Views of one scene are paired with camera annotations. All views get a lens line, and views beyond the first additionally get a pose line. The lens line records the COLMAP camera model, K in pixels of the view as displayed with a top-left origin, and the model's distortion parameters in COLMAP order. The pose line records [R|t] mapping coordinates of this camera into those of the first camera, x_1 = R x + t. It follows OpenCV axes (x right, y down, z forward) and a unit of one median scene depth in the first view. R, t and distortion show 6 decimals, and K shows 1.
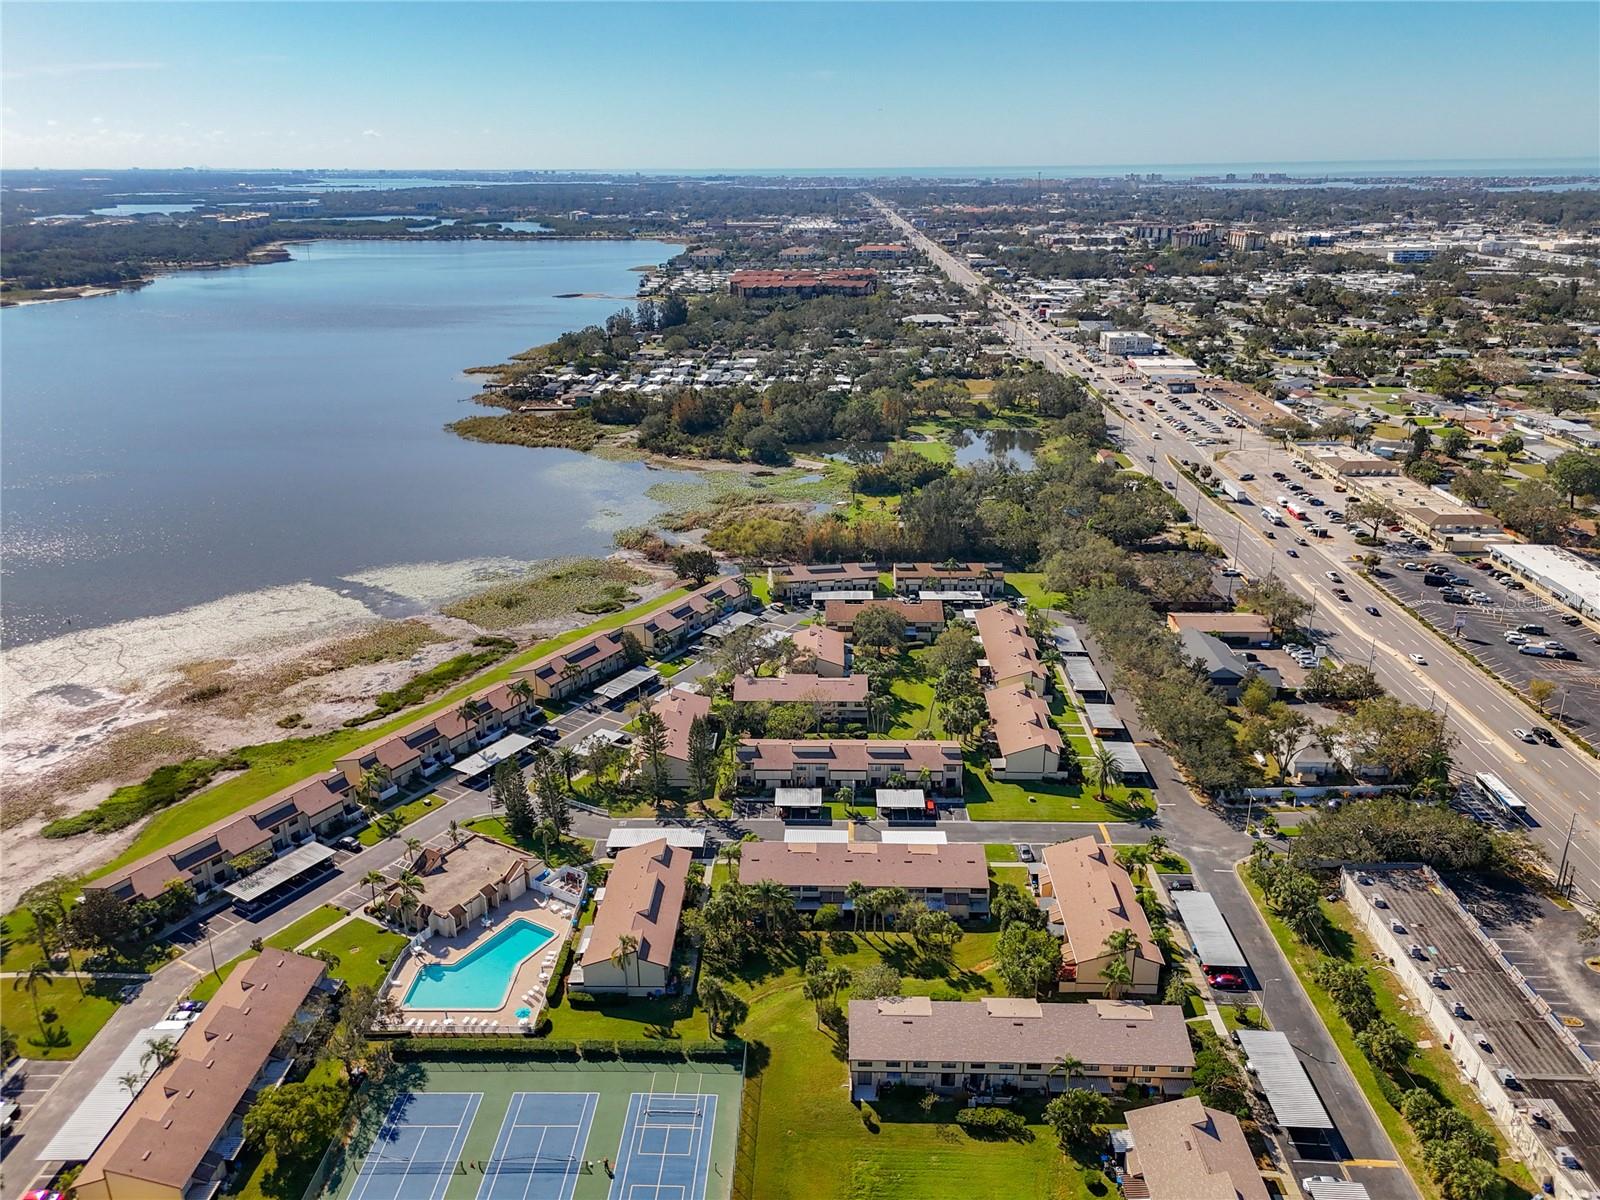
lens RADIAL K [[1192.2, 0, 800.2], [0, 1192.2, 593.5], [0, 0, 1]] dist [0.062165, -0.065979]
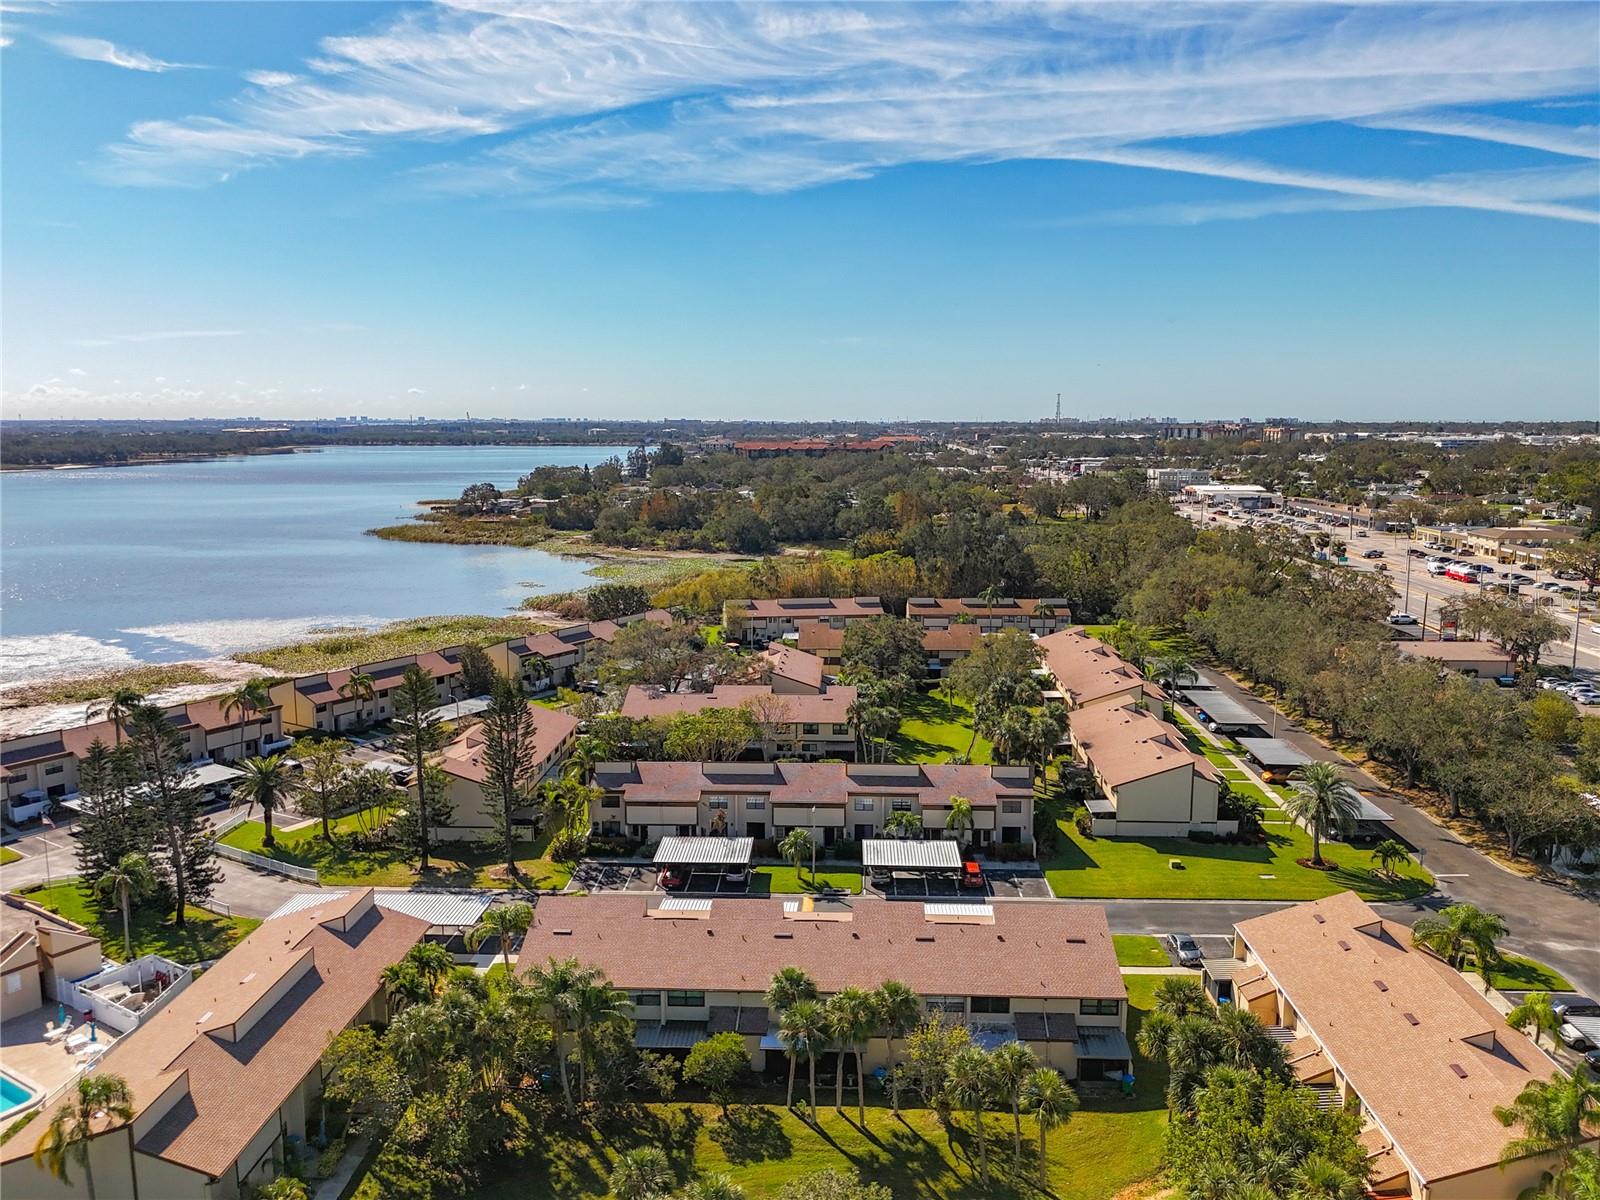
lens RADIAL K [[1213.3, 0, 803.2], [0, 1213.3, 595.6], [0, 0, 1]] dist [0.031754, -0.056287]
pose [[0.999823, 0.008896, -0.016555, 0.044931], [-0.011996, 0.980176, -0.197764, 0.159750], [0.014468, 0.197928, 0.980110, 0.467638]]
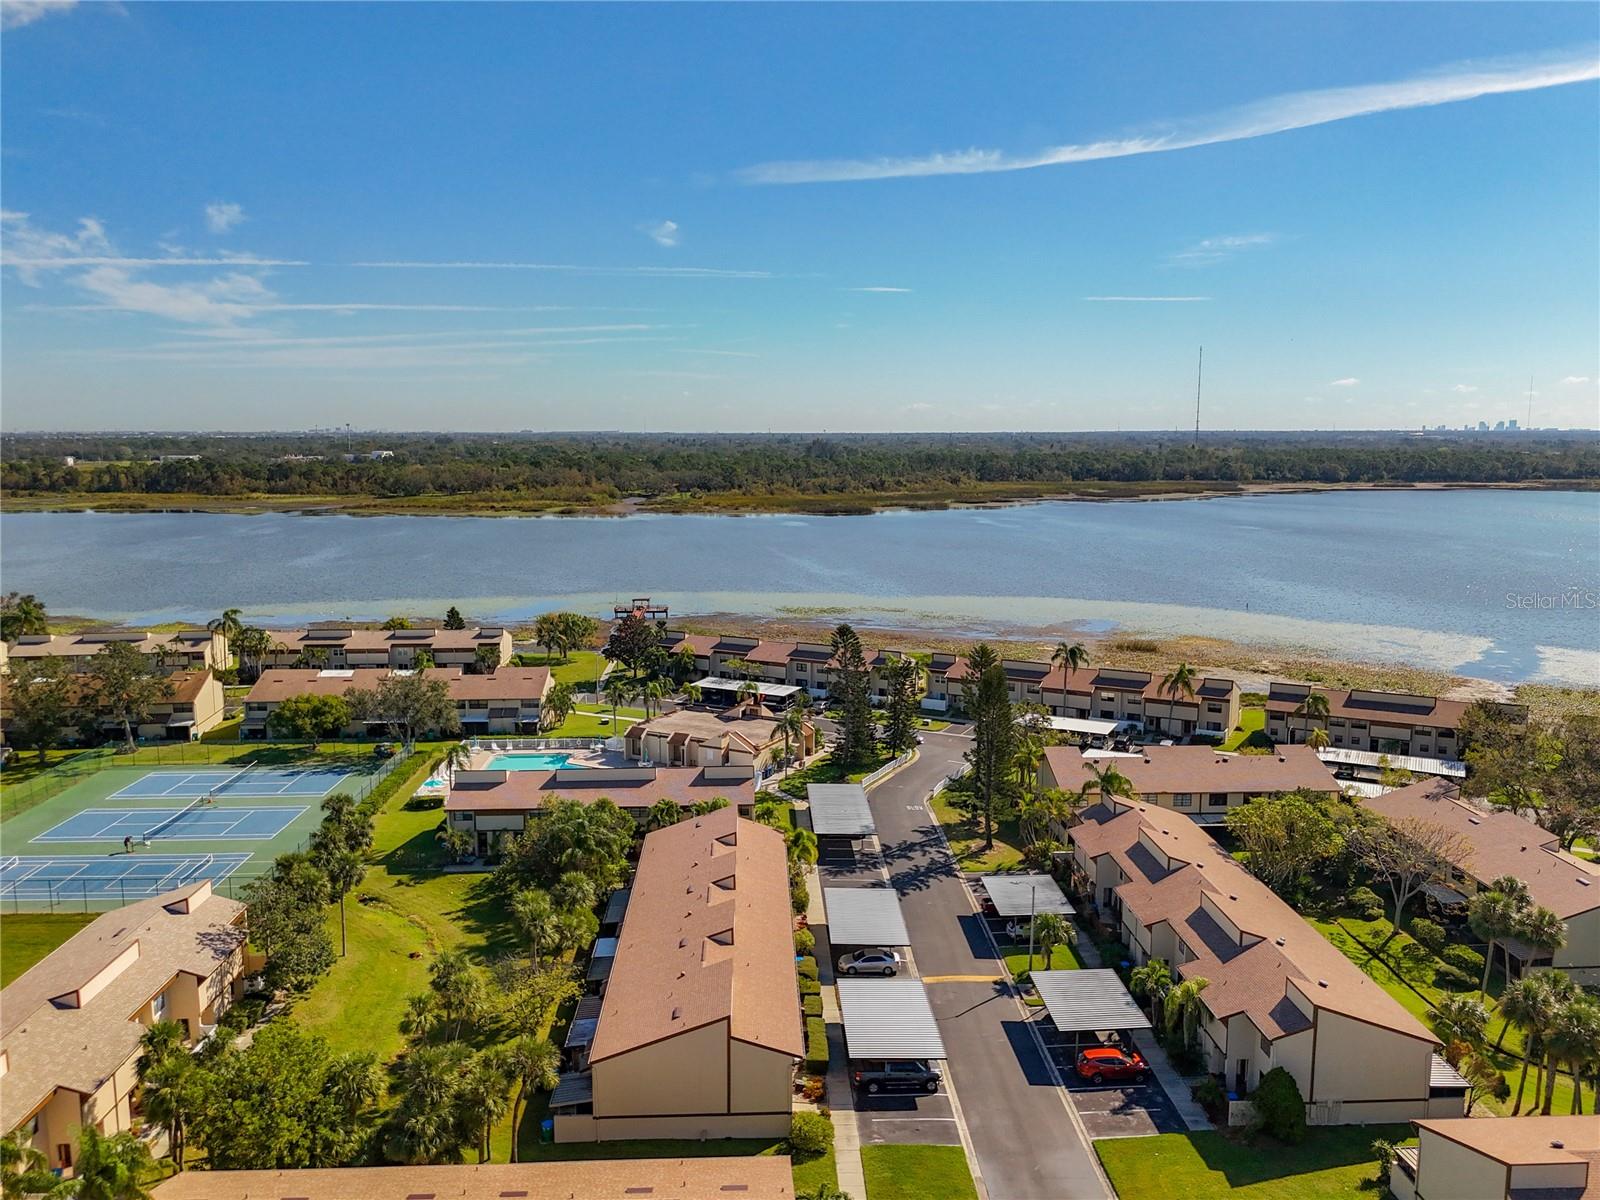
lens RADIAL K [[1204.2, 0, 800.0], [0, 1204.2, 600.0], [0, 0, 1]] dist [0.051585, -0.072530]
pose [[0.069828, 0.148109, -0.986503, 0.416118], [-0.339336, 0.933469, 0.116128, 0.039201], [0.938070, 0.326647, 0.115441, 0.794872]]
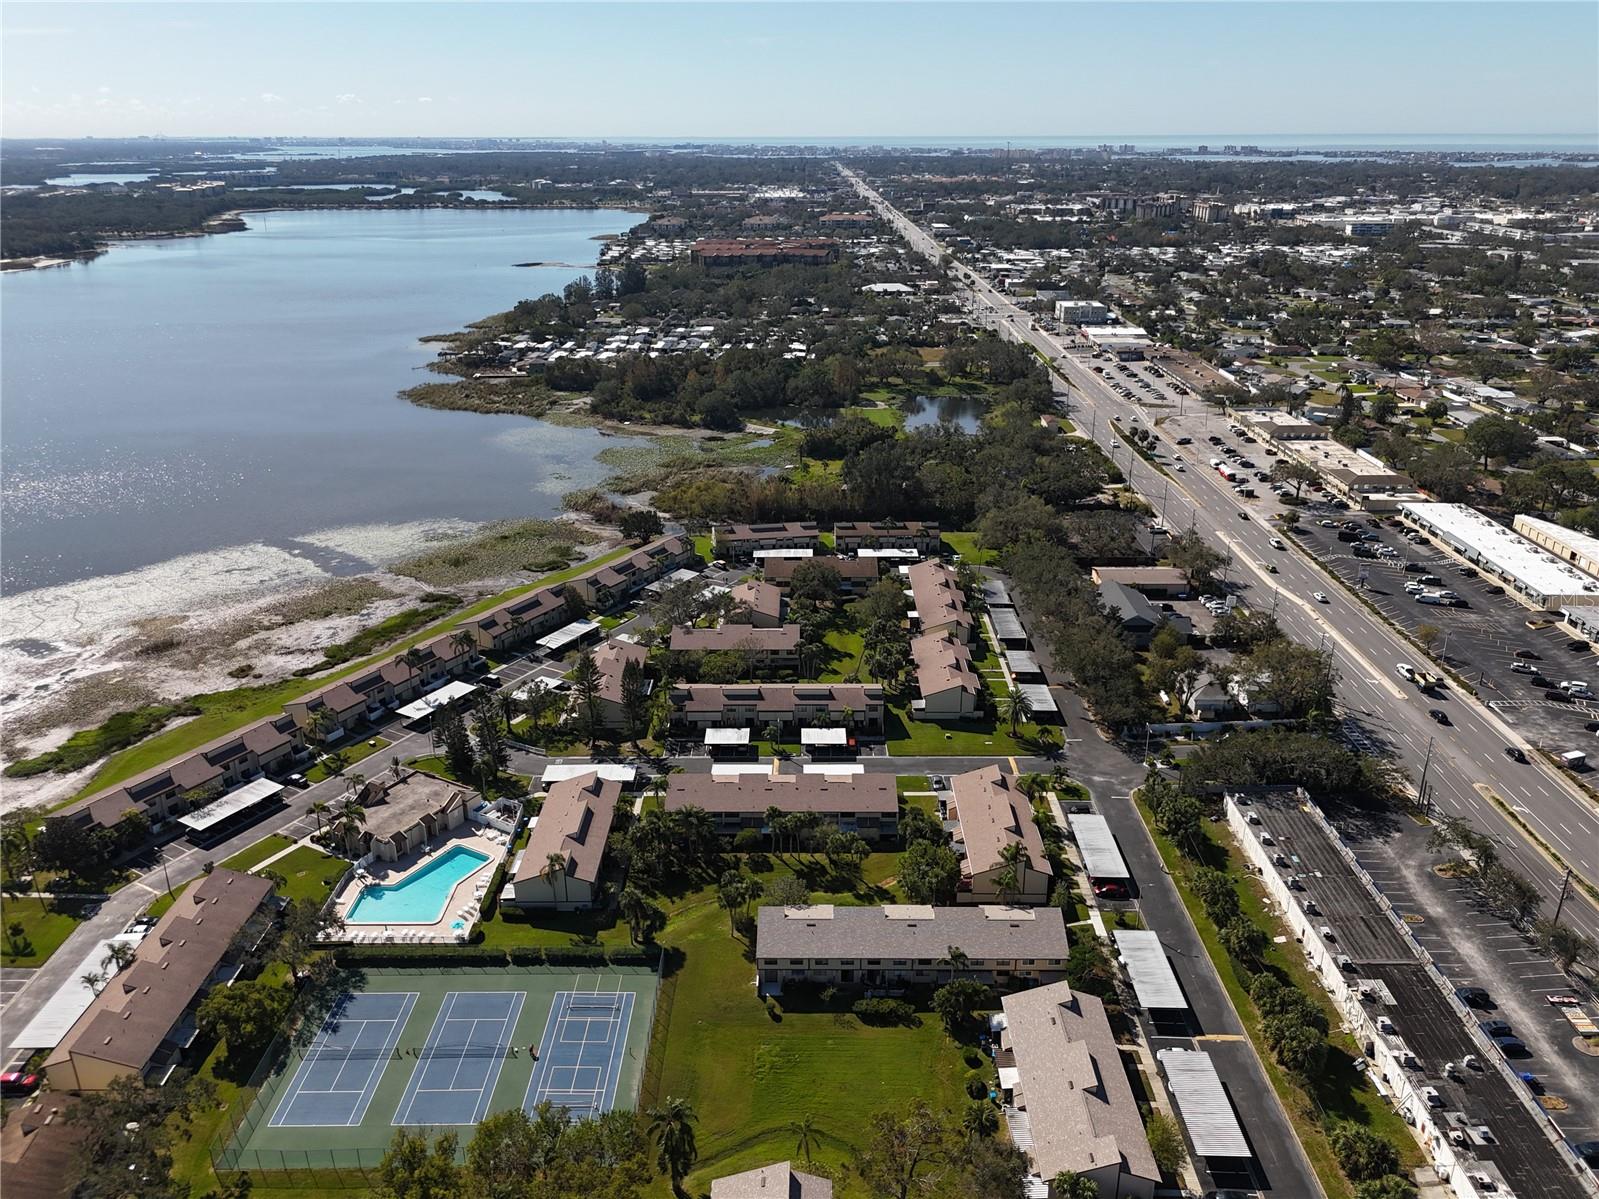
lens RADIAL K [[1212.6, 0, 802.7], [0, 1212.6, 595.1], [0, 0, 1]] dist [0.031754, -0.056287]
pose [[0.999701, -0.004143, 0.024080, 0.038558], [0.003666, 0.999797, 0.019825, 0.024402], [-0.024157, -0.019731, 0.999513, -0.064577]]
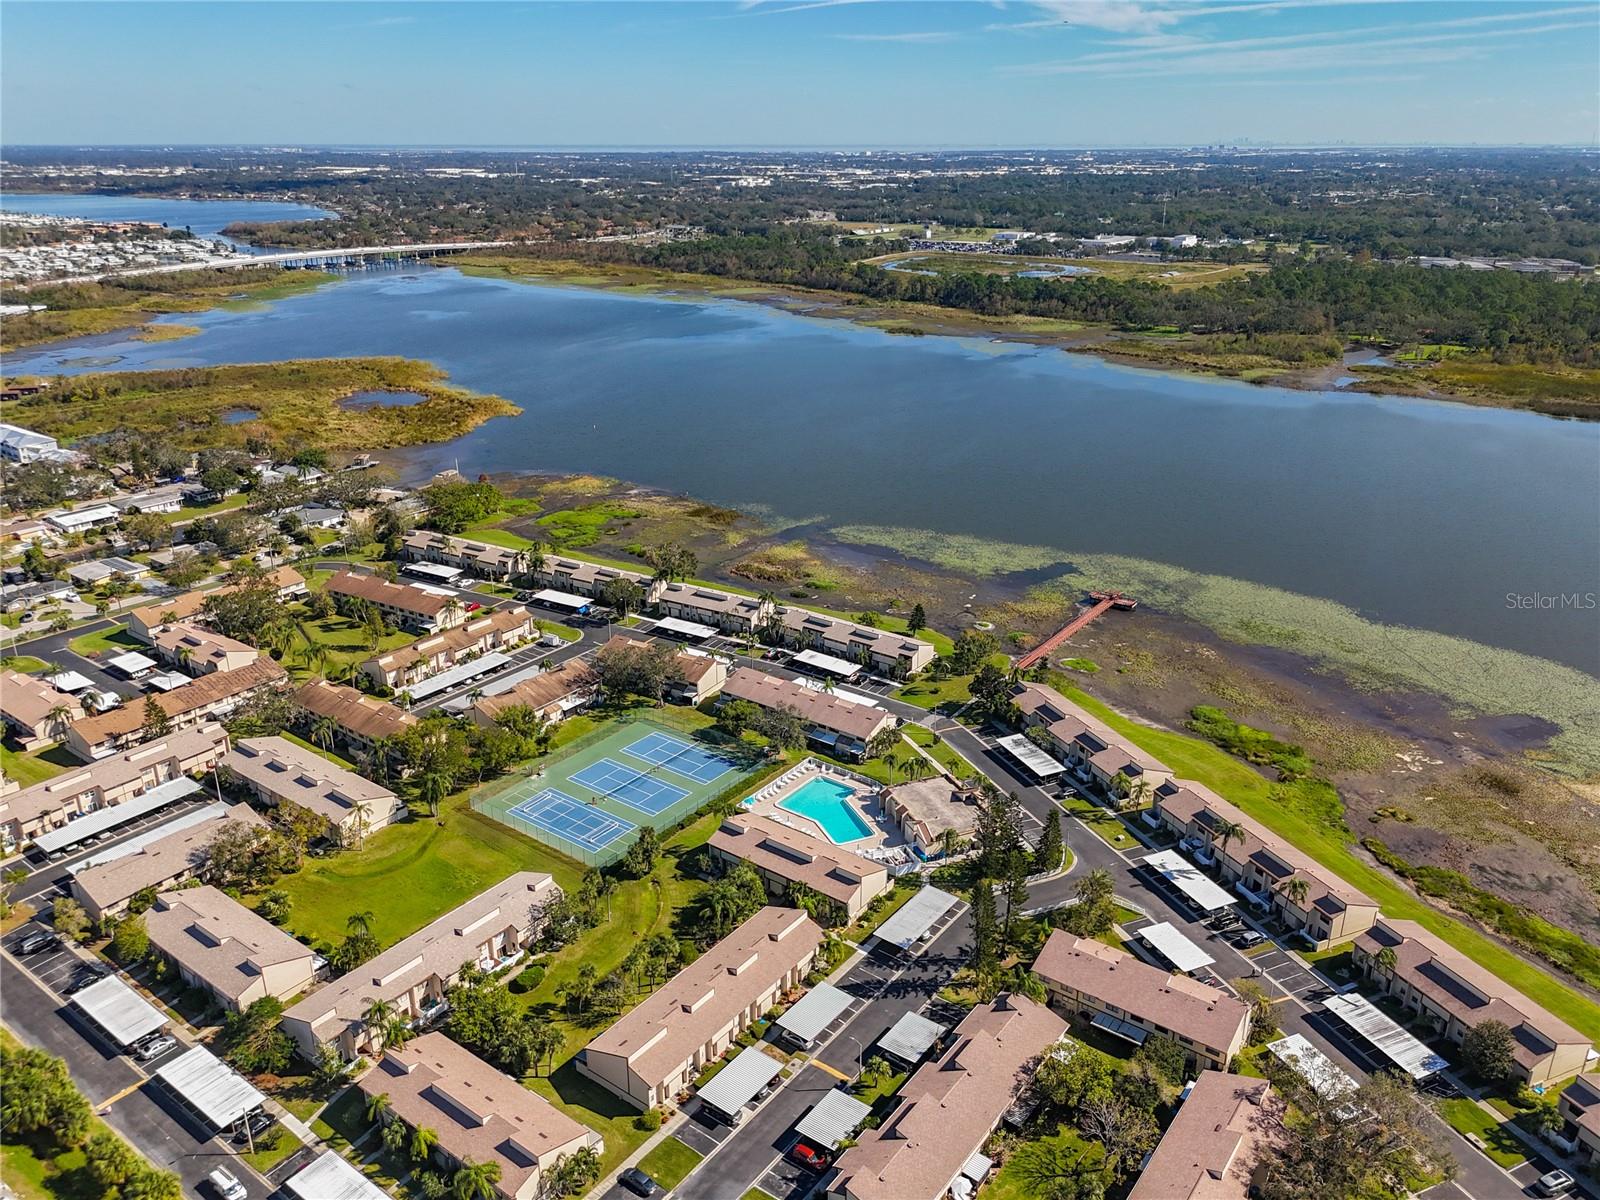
lens RADIAL K [[1192.2, 0, 800.2], [0, 1192.2, 593.5], [0, 0, 1]] dist [0.062165, -0.065979]
pose [[-0.575098, 0.296879, -0.762316, 0.515981], [-0.272074, 0.809379, 0.520463, -0.417308], [0.771517, 0.506723, -0.384699, 1.052391]]
